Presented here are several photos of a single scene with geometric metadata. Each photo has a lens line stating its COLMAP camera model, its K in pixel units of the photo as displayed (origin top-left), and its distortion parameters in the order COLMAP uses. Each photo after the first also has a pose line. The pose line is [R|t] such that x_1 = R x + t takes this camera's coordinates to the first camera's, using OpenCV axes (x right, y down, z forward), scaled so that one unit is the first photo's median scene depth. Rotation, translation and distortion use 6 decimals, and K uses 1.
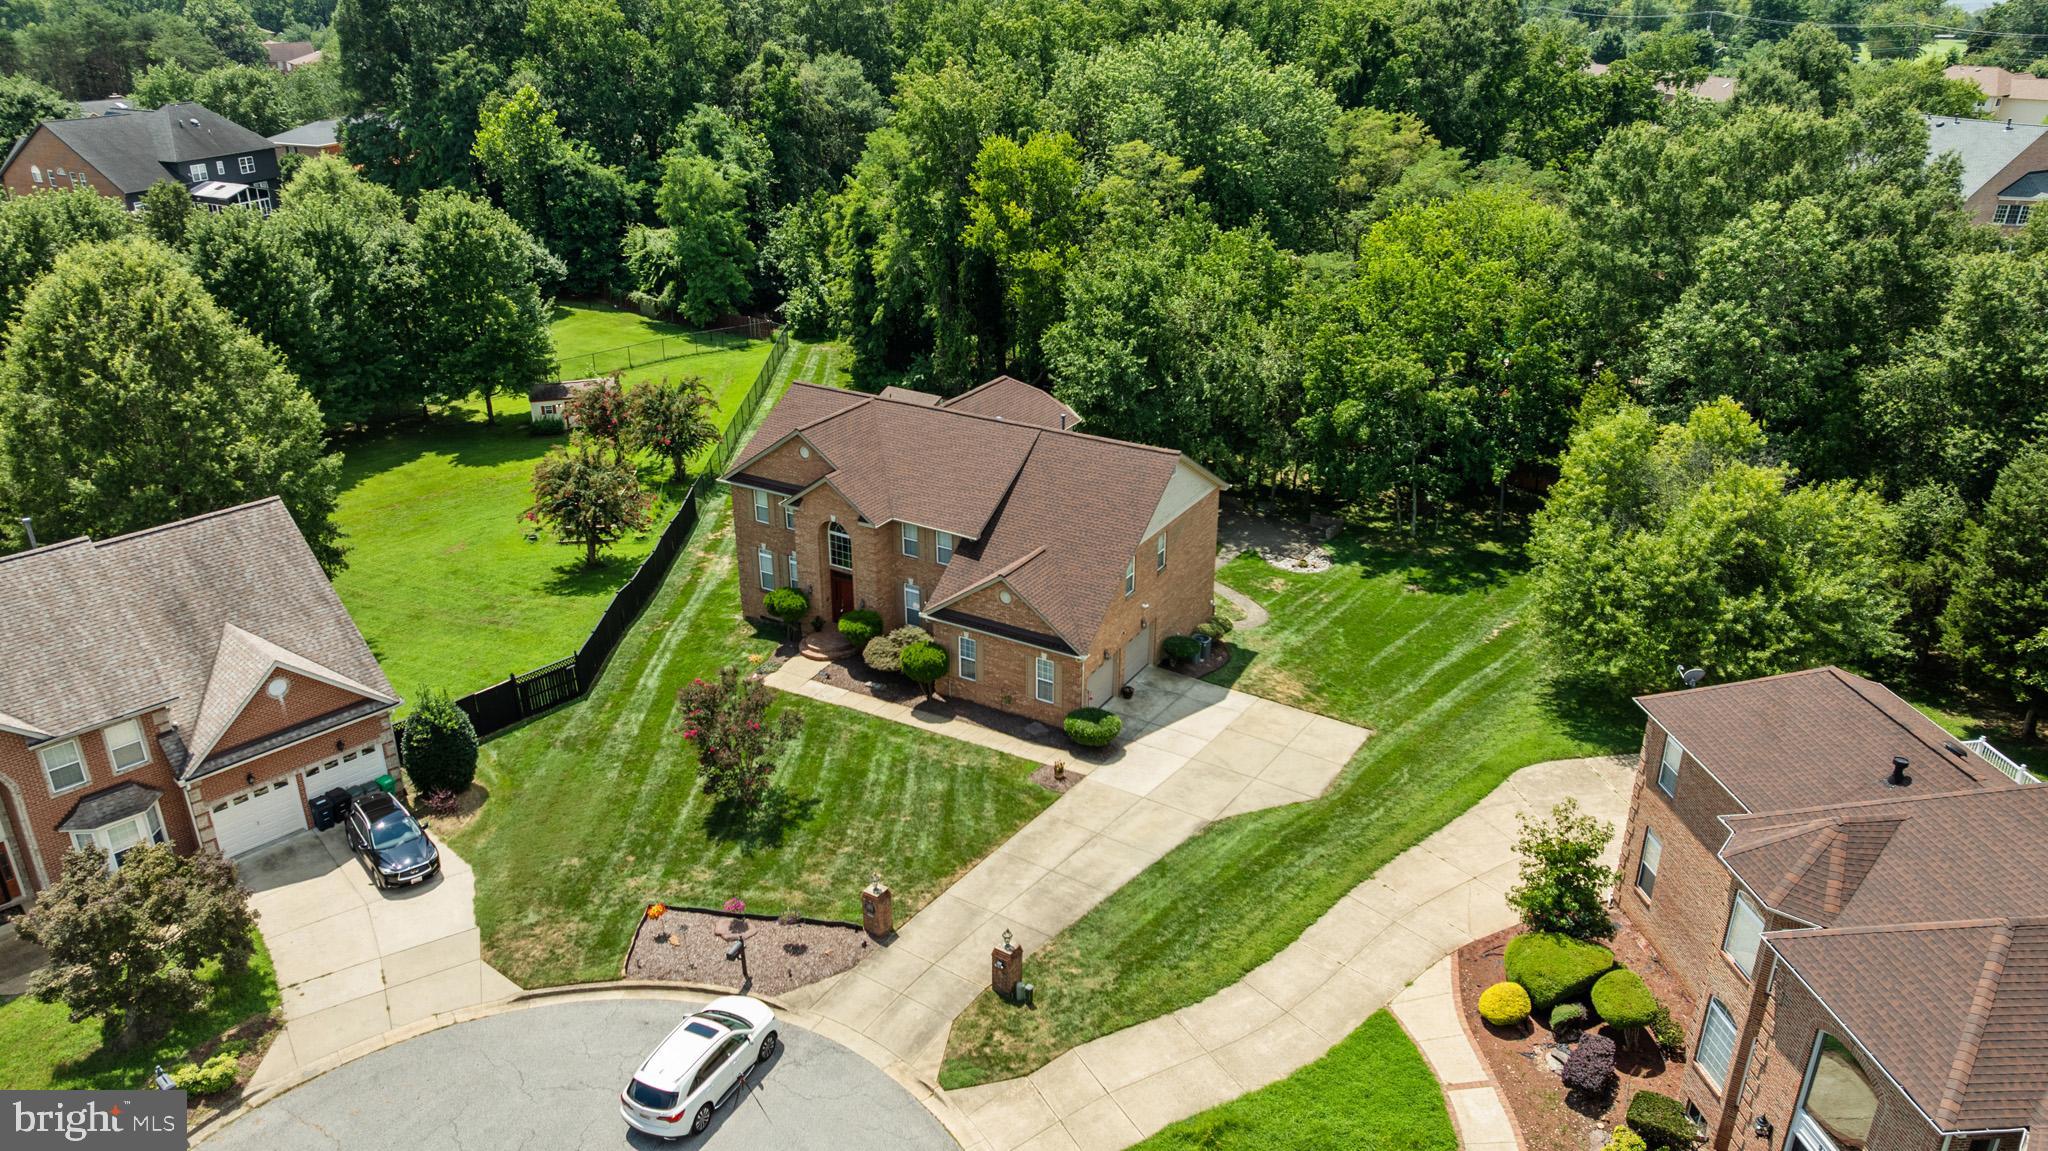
lens RADIAL K [[1450.0, 0, 1024.0], [0, 1450.0, 575.5], [0, 0, 1]] dist [-0.038714, 0.037295]
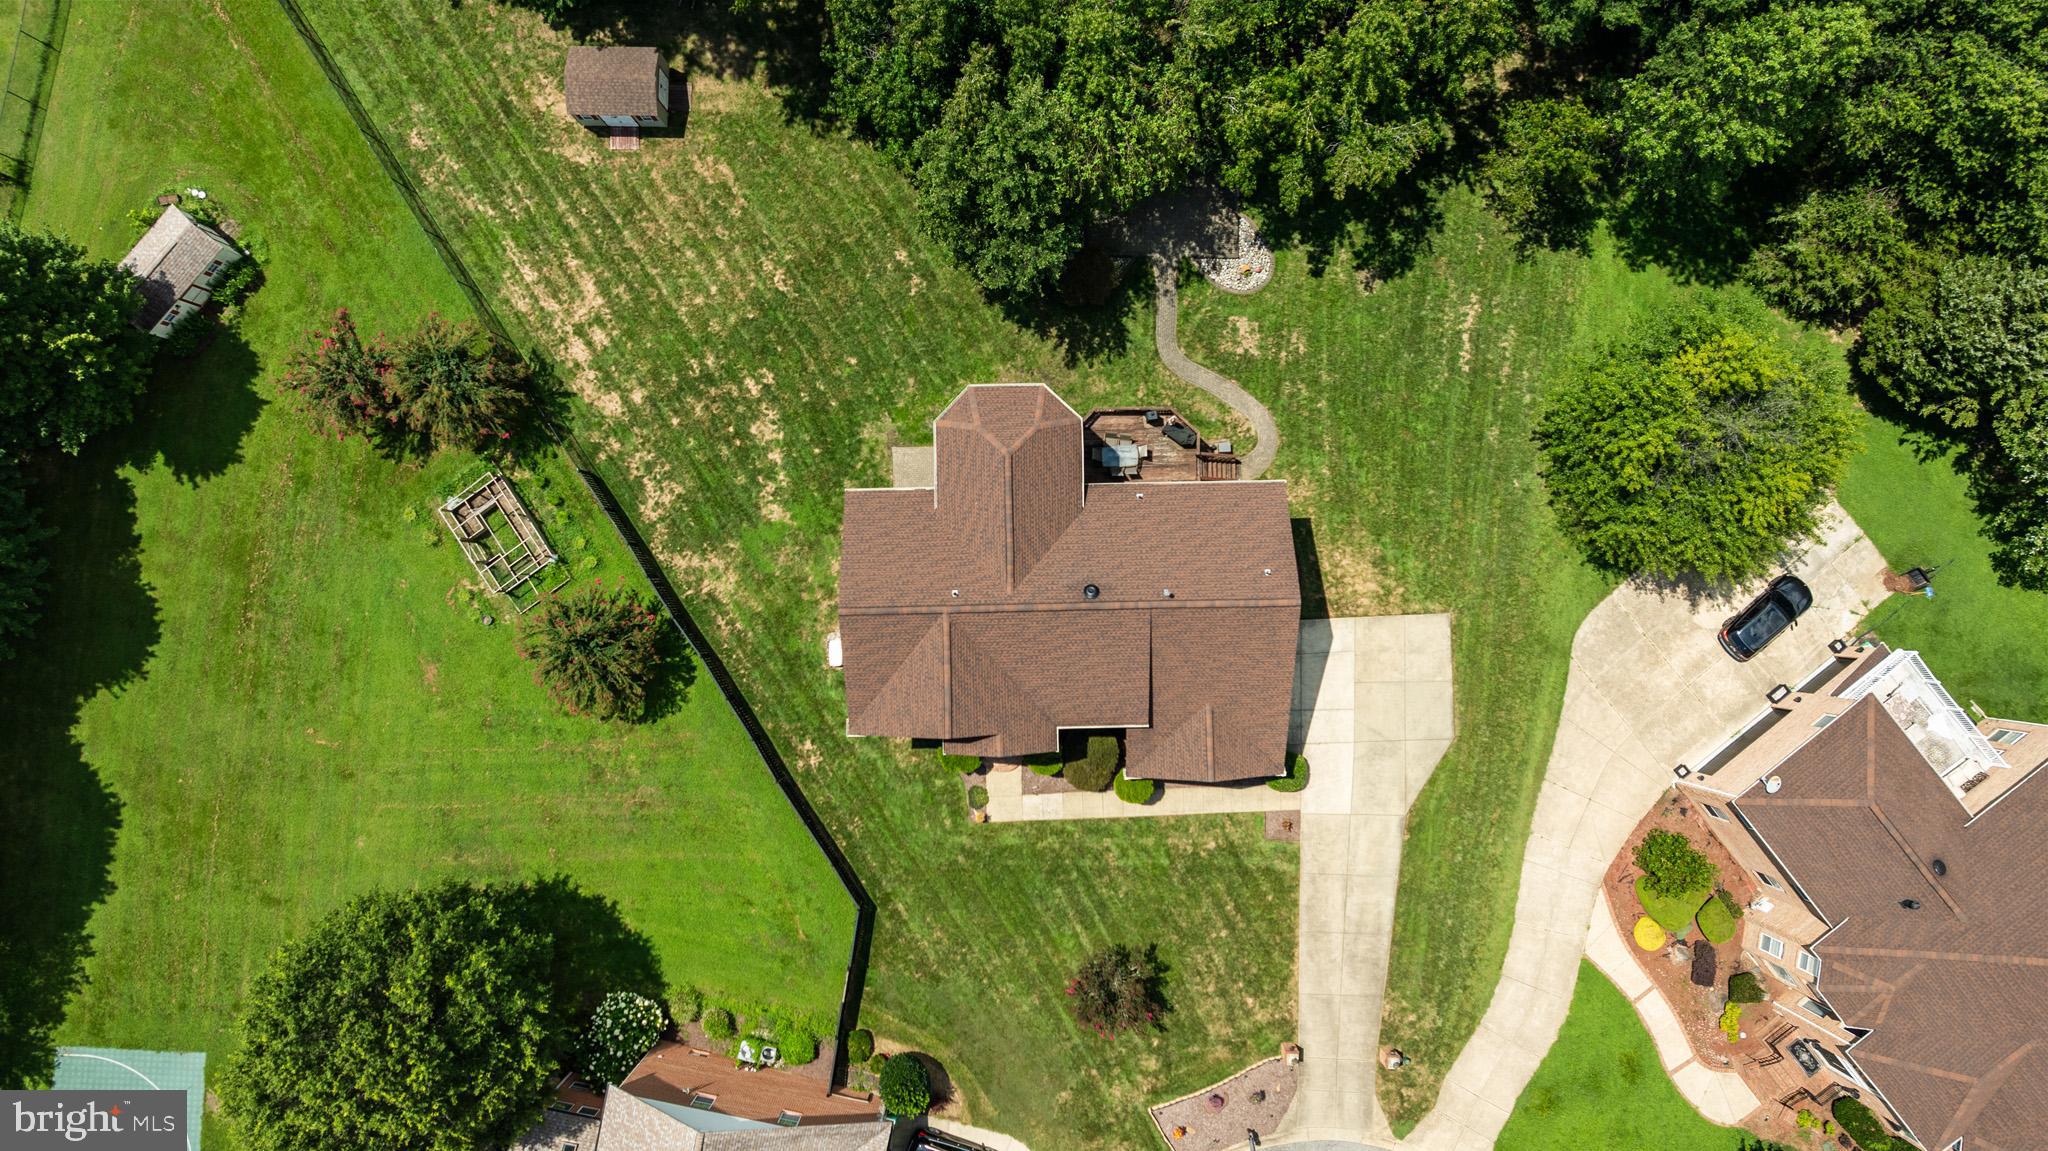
lens RADIAL K [[1459.6, 0, 1024.0], [0, 1459.6, 575.5], [0, 0, 1]] dist [-0.026102, 0.001639]
pose [[0.848847, -0.528548, 0.009794, -0.058924], [0.215434, 0.362786, 0.906628, -0.985706], [-0.482750, -0.767478, 0.421817, 0.585539]]
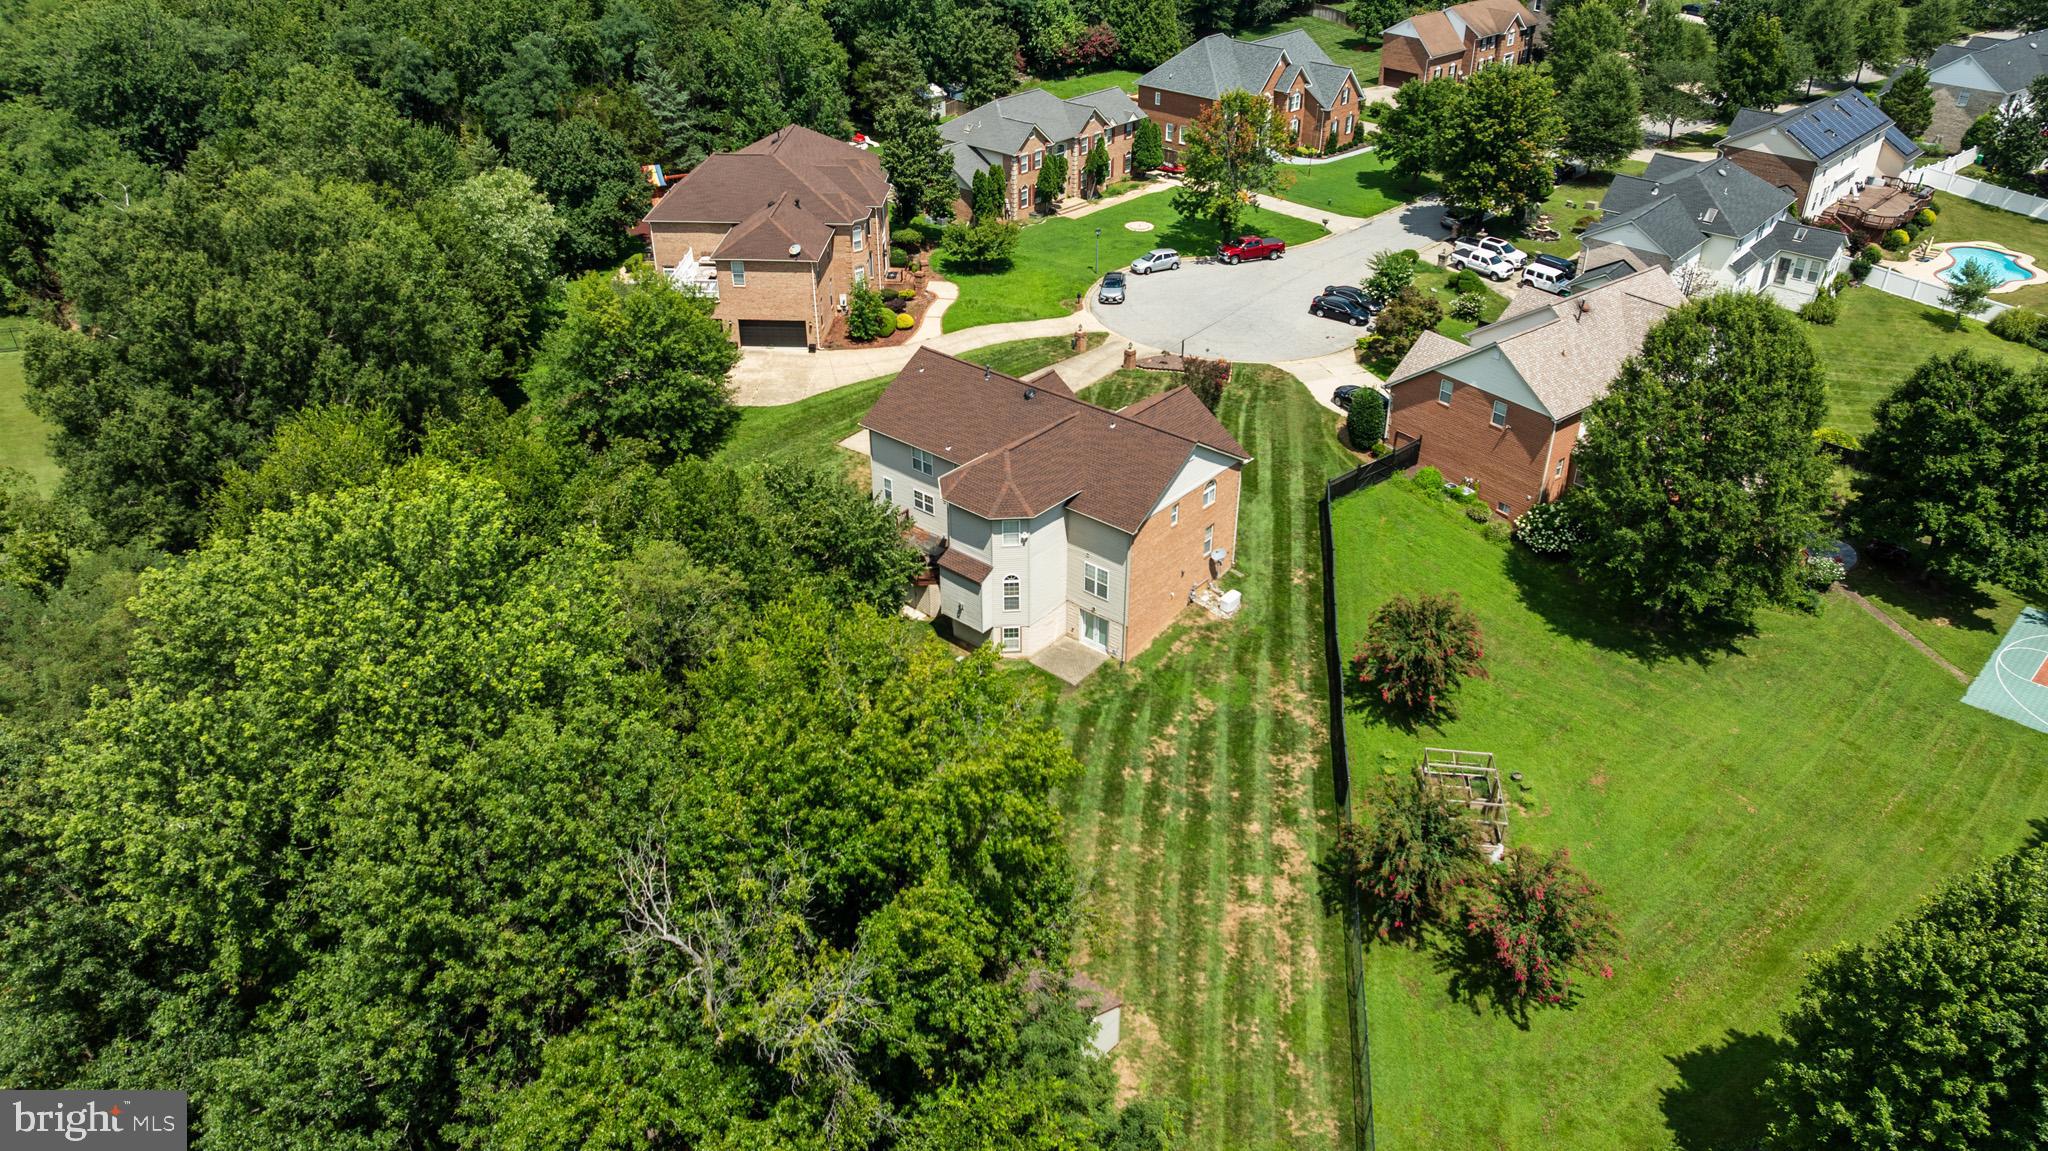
lens RADIAL K [[1450.0, 0, 1024.0], [0, 1450.0, 575.5], [0, 0, 1]] dist [-0.038714, 0.037295]
pose [[-0.986430, -0.084570, 0.140728, -0.198336], [0.068106, 0.569144, 0.819413, -1.026739], [-0.149392, 0.817877, -0.555661, 1.773429]]
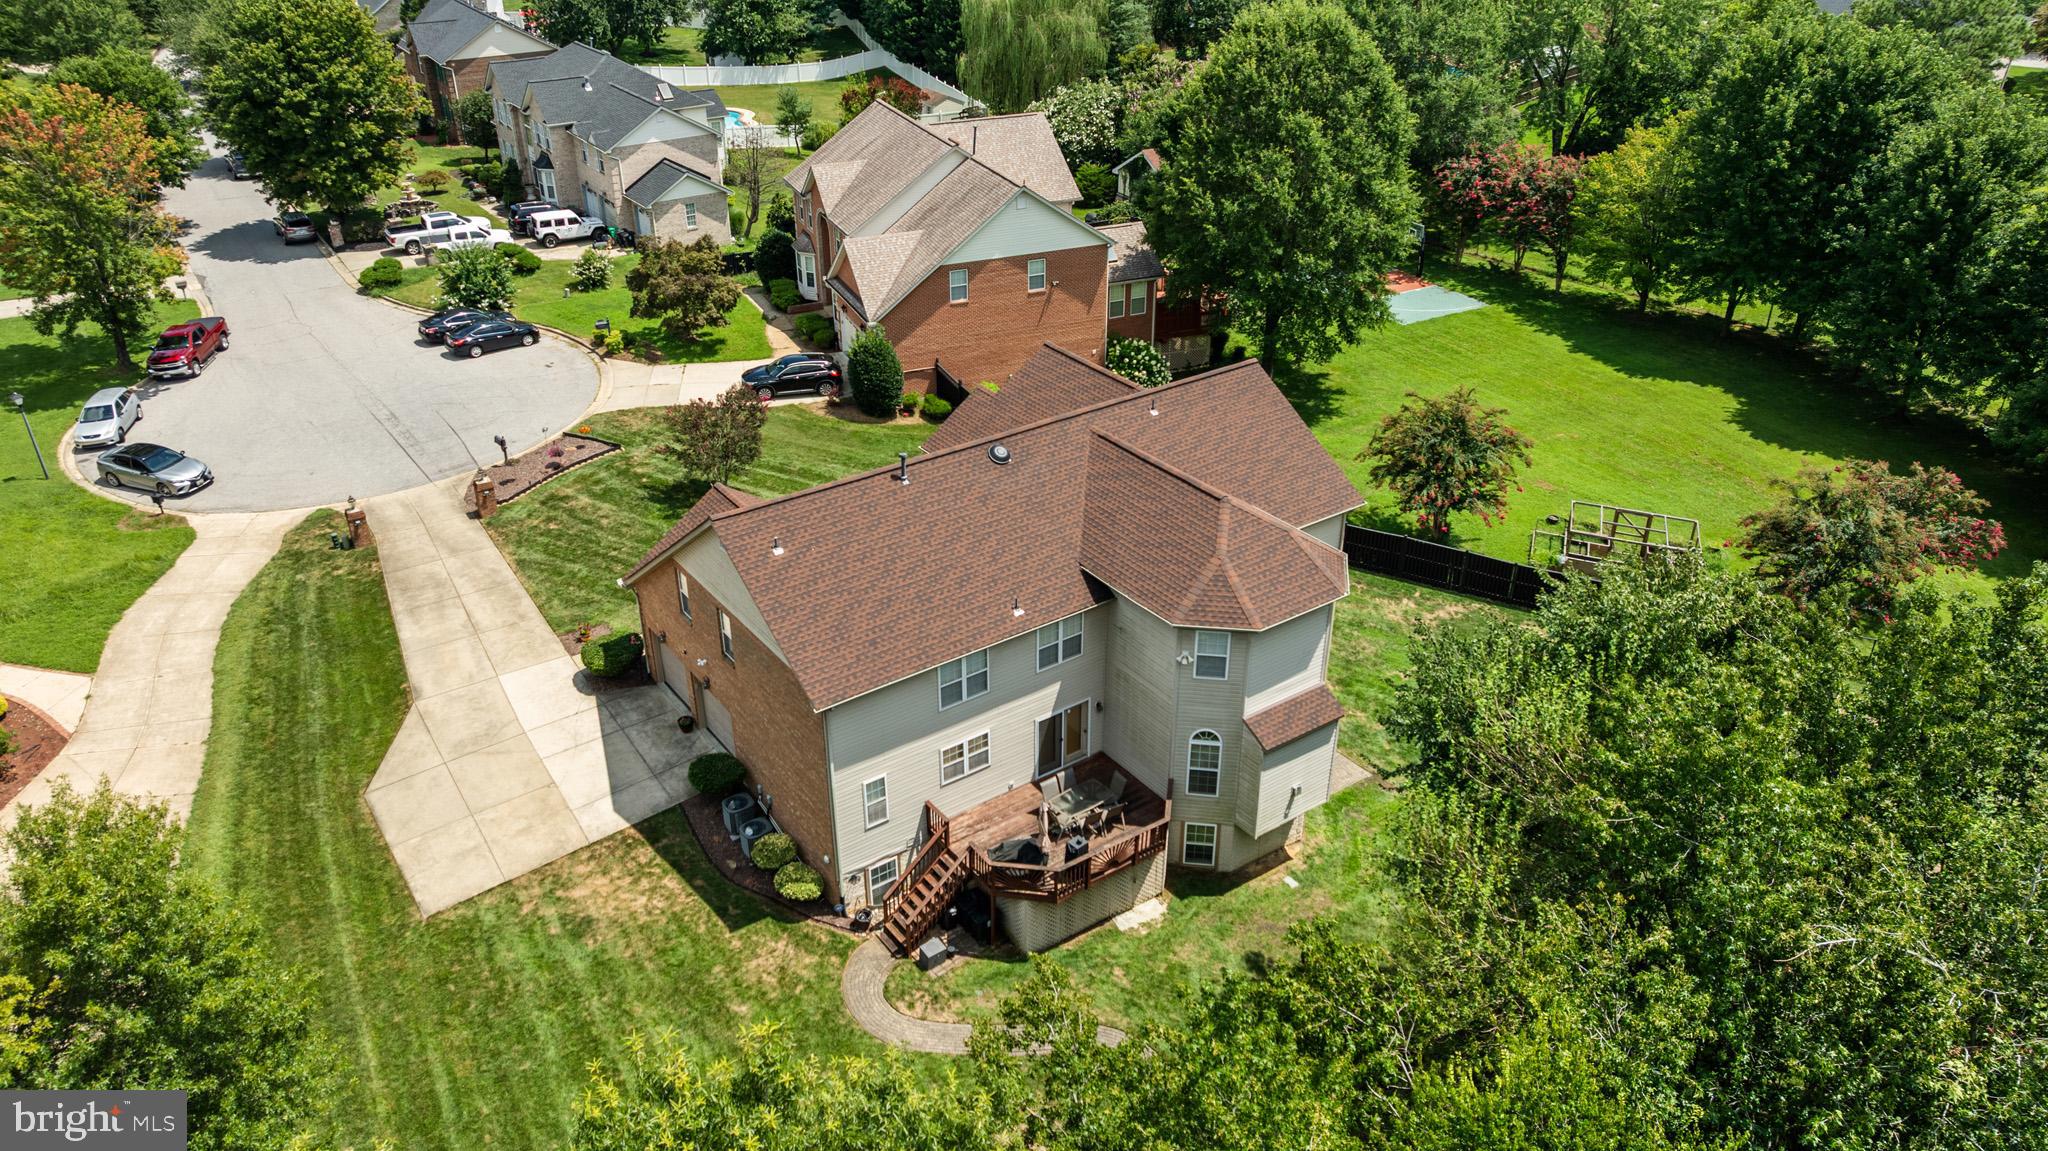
lens RADIAL K [[1450.0, 0, 1024.0], [0, 1450.0, 575.5], [0, 0, 1]] dist [-0.038714, 0.037295]
pose [[-0.406165, 0.452457, -0.793922, 0.518313], [-0.369524, 0.713285, 0.595547, -0.452912], [0.835752, 0.535264, -0.122518, 1.077488]]
